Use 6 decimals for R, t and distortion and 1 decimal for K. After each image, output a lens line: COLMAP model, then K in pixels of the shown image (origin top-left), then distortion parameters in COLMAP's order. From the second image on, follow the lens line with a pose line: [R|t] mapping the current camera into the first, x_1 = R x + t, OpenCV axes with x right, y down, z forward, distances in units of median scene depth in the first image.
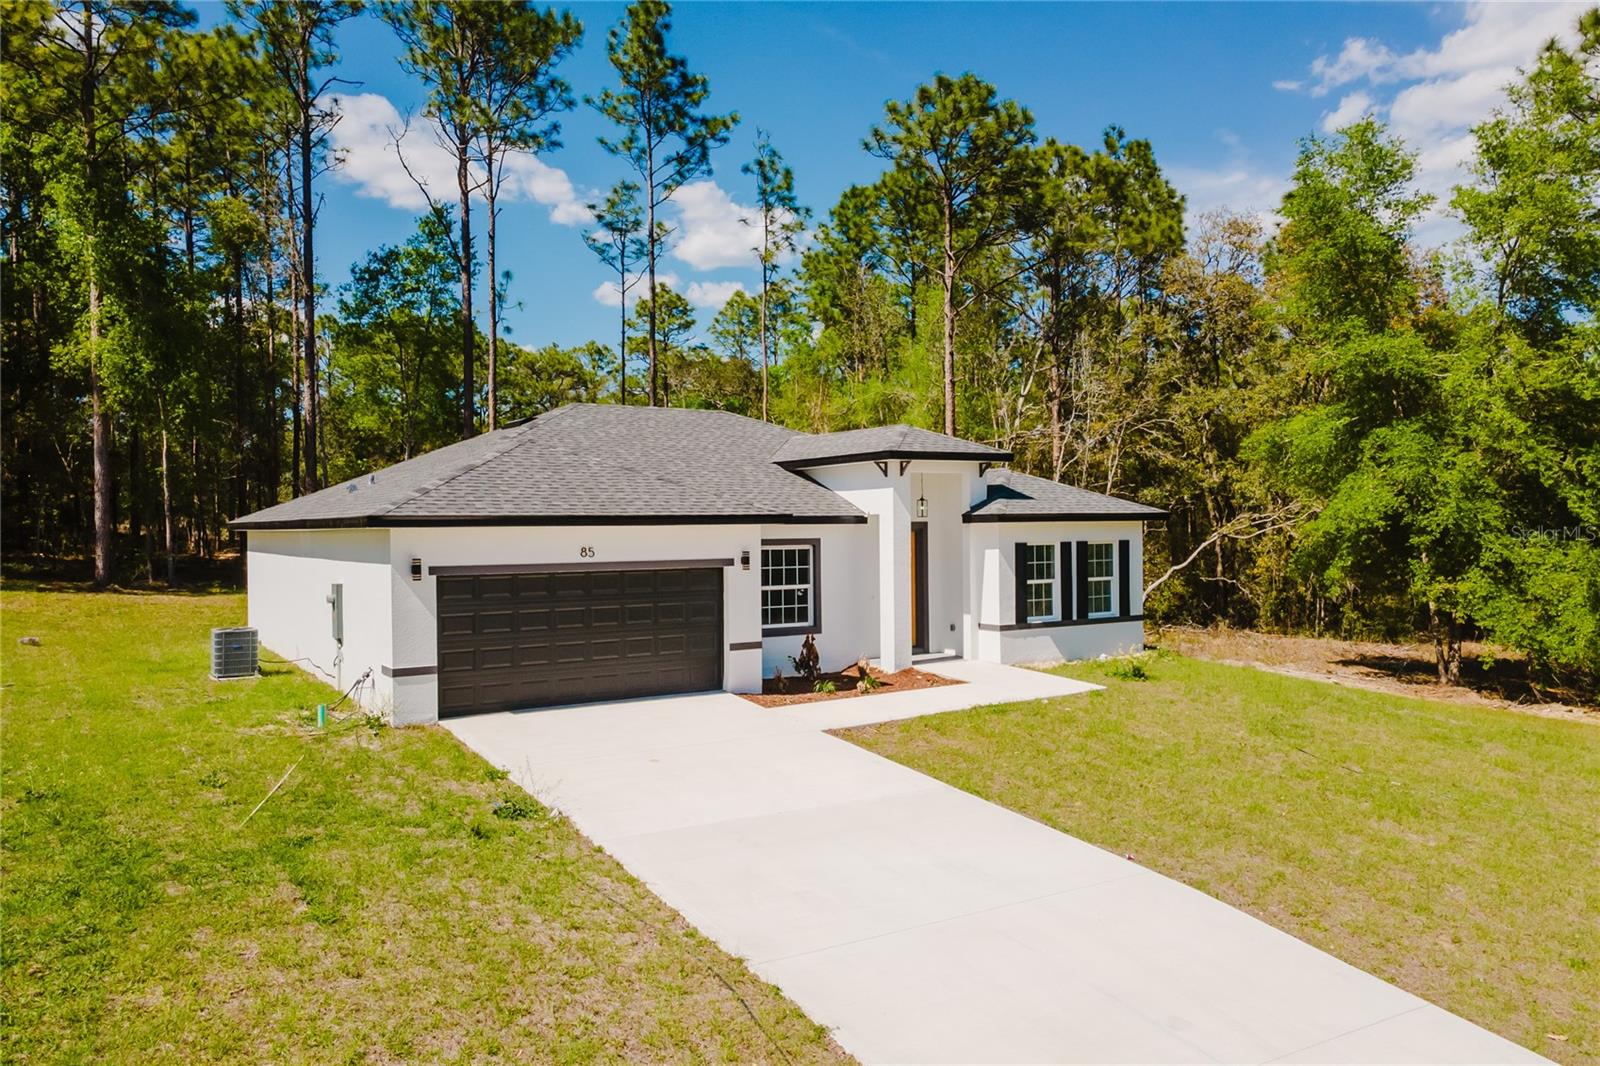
lens RADIAL K [[1167.4, 0, 800.0], [0, 1167.4, 533.0], [0, 0, 1]] dist [0.029869, 0.005464]
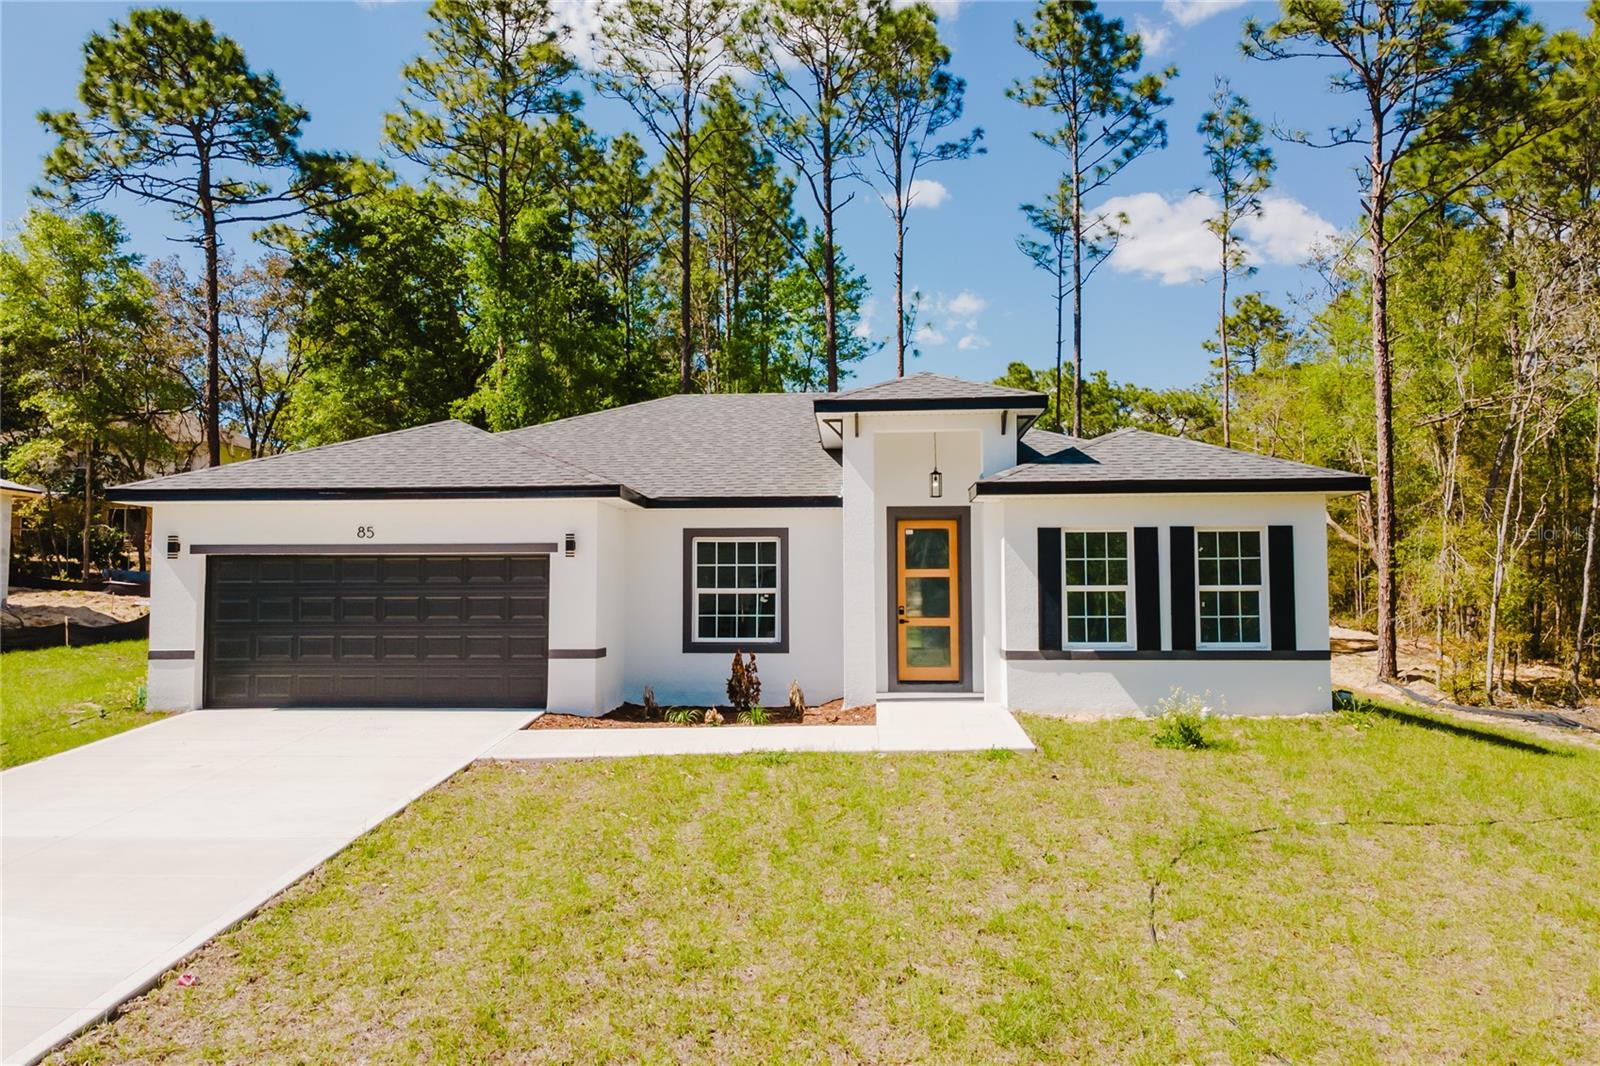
lens RADIAL K [[1167.4, 0, 800.0], [0, 1167.4, 533.0], [0, 0, 1]] dist [0.029869, 0.005464]
pose [[0.803644, -0.025291, -0.594572, 0.476926], [-0.008661, 0.998494, -0.054179, 0.049194], [0.595047, 0.048690, 0.802215, 0.392700]]
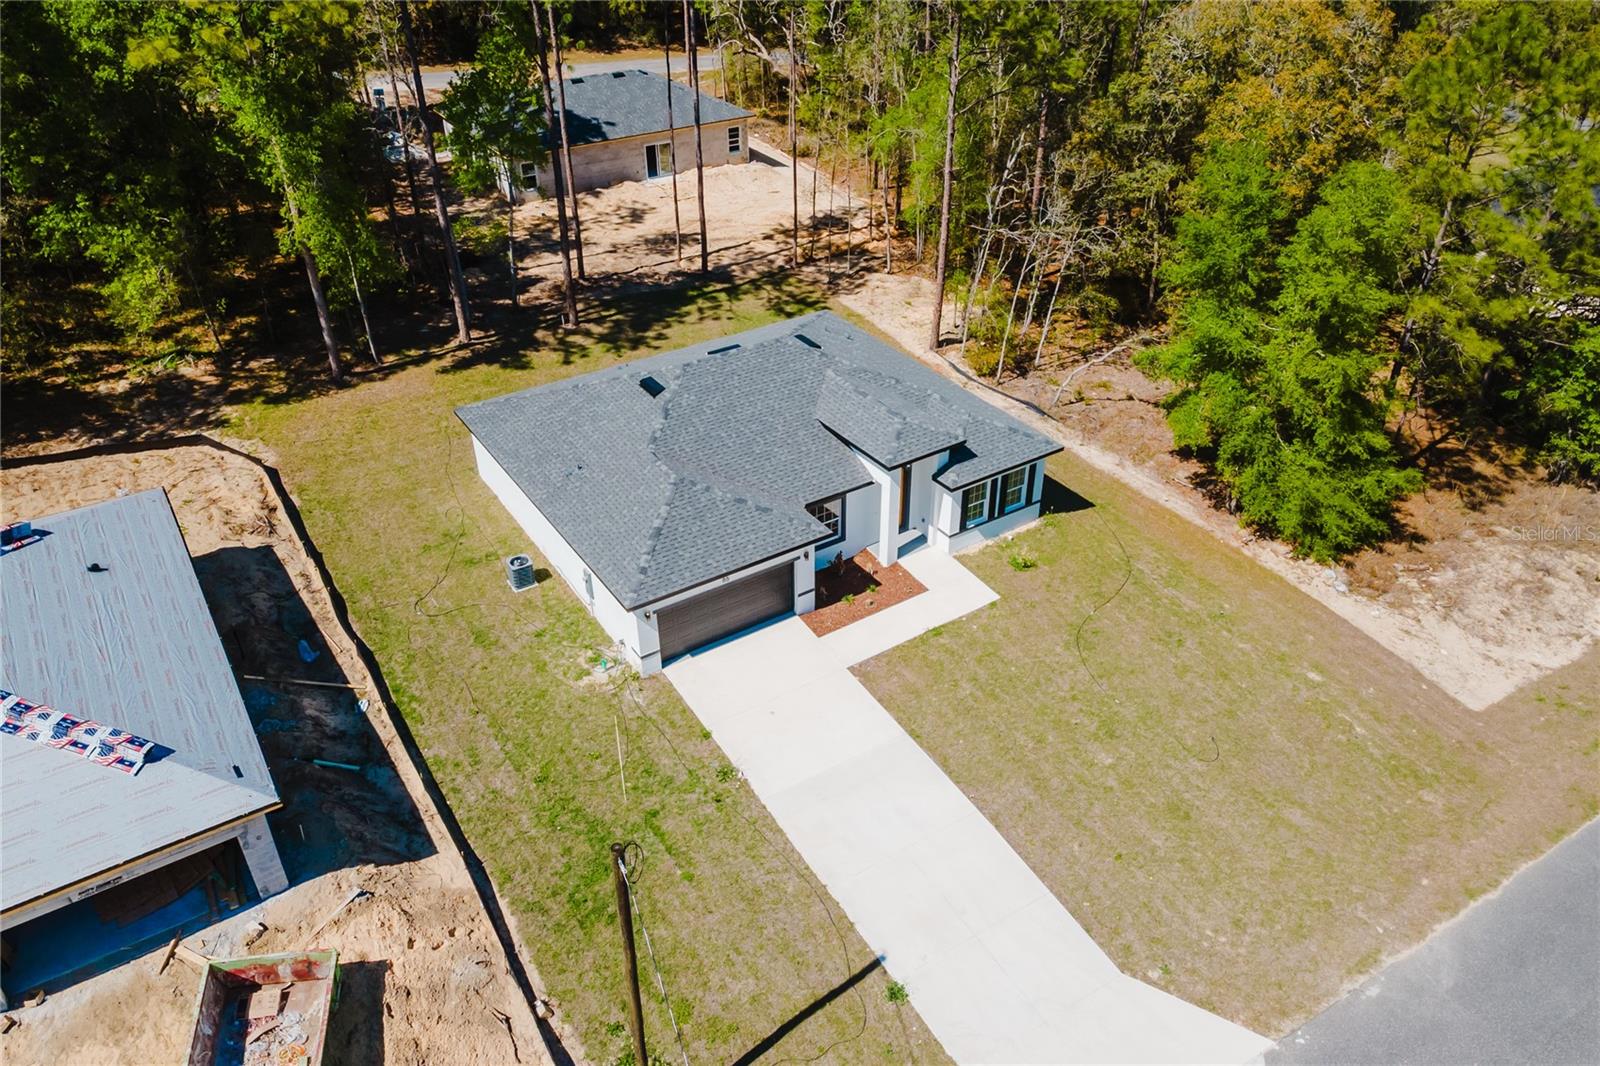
lens RADIAL K [[1164.8, 0, 791.1], [0, 1164.8, 531.4], [0, 0, 1]] dist [0.053465, -0.001649]
pose [[0.999968, 0.001141, -0.007981, -0.048442], [0.003421, 0.836351, 0.548183, -0.871268], [0.007300, -0.548193, 0.836320, -0.436079]]
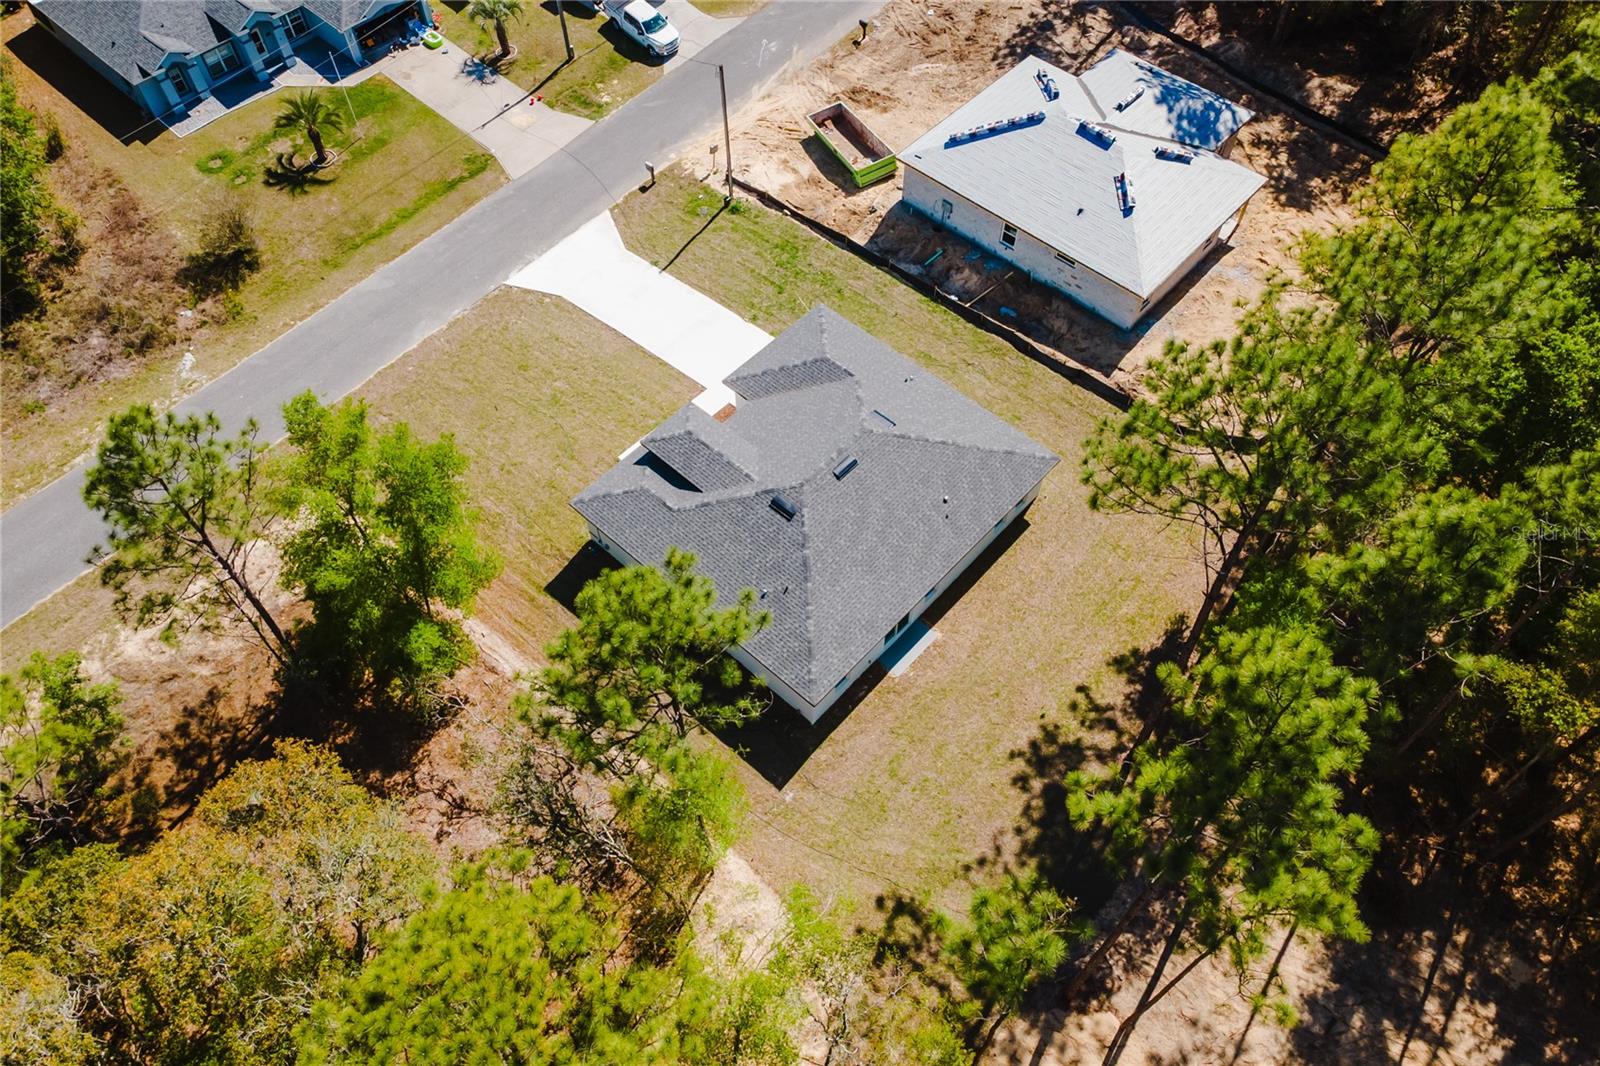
lens RADIAL K [[1165.3, 0, 790.2], [0, 1165.3, 538.8], [0, 0, 1]] dist [0.029908, 0.060917]
pose [[-0.970274, 0.211005, -0.118512, 0.206740], [0.017630, 0.550029, 0.834959, -1.829934], [0.241366, 0.808050, -0.537399, 2.449957]]
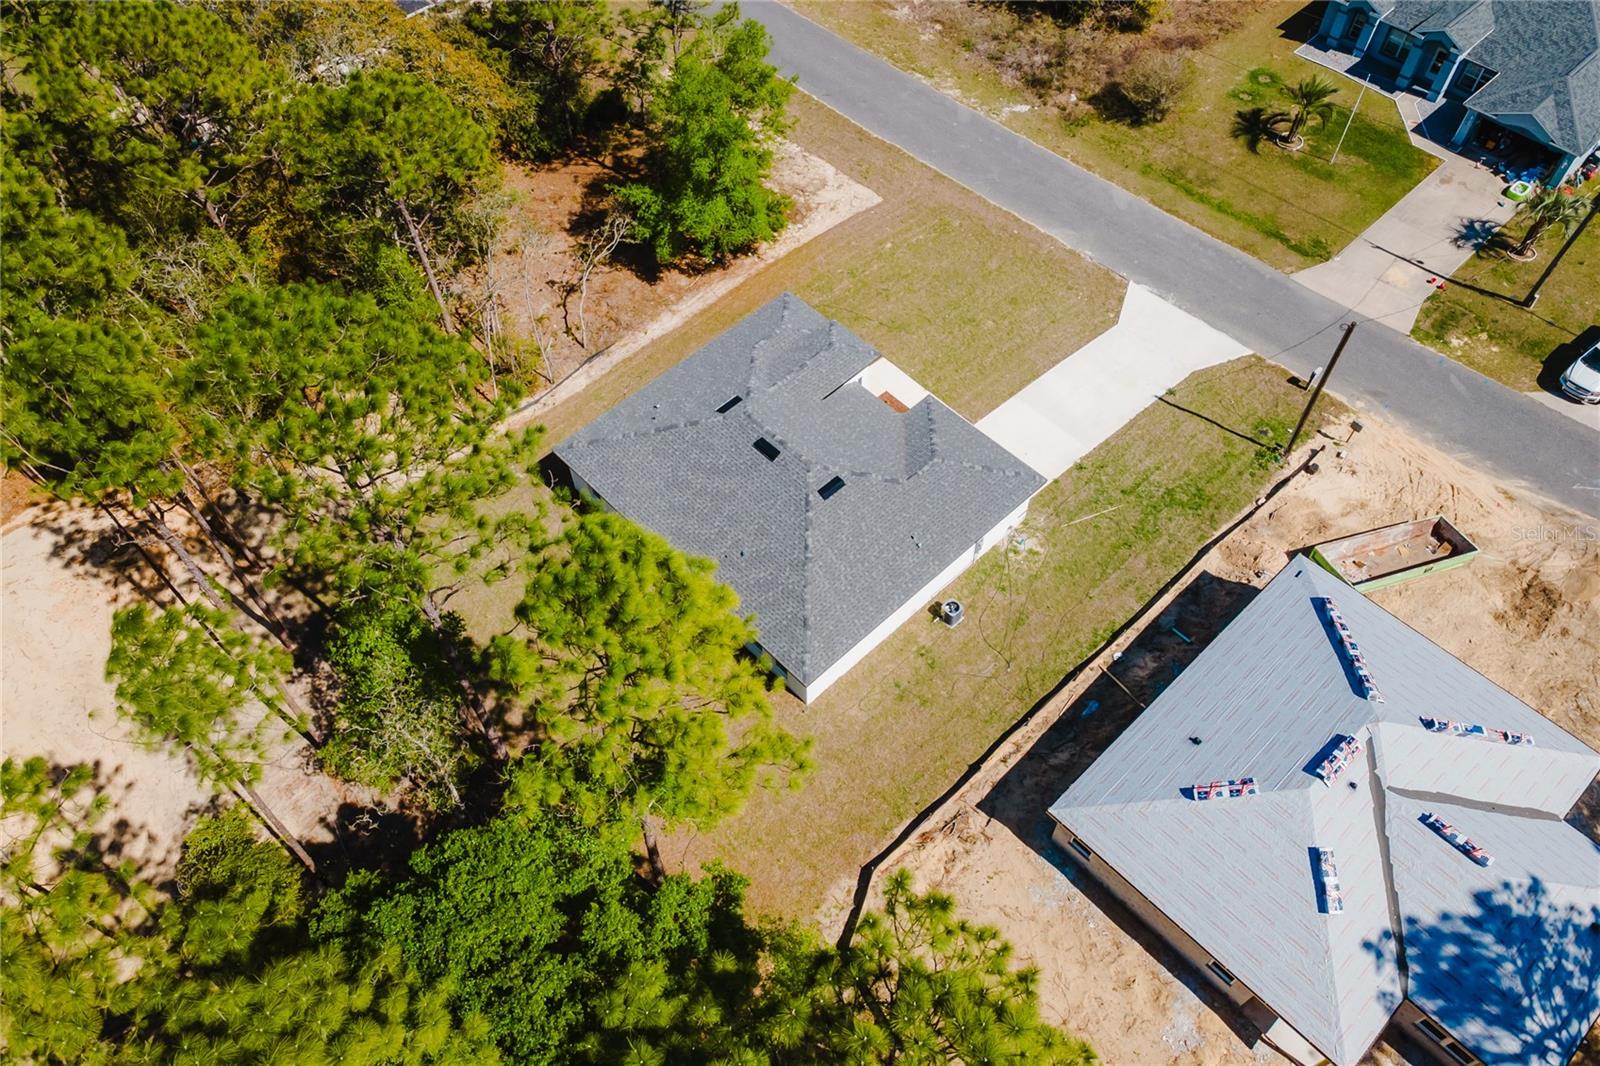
lens RADIAL K [[1163.8, 0, 797.4], [0, 1163.8, 529.5], [0, 0, 1]] dist [0.031339, 0.052399]
pose [[-0.178686, -0.798823, 0.574415, -1.518683], [0.025287, 0.579889, 0.814303, -1.765701], [-0.983581, 0.160030, -0.083418, 1.369529]]
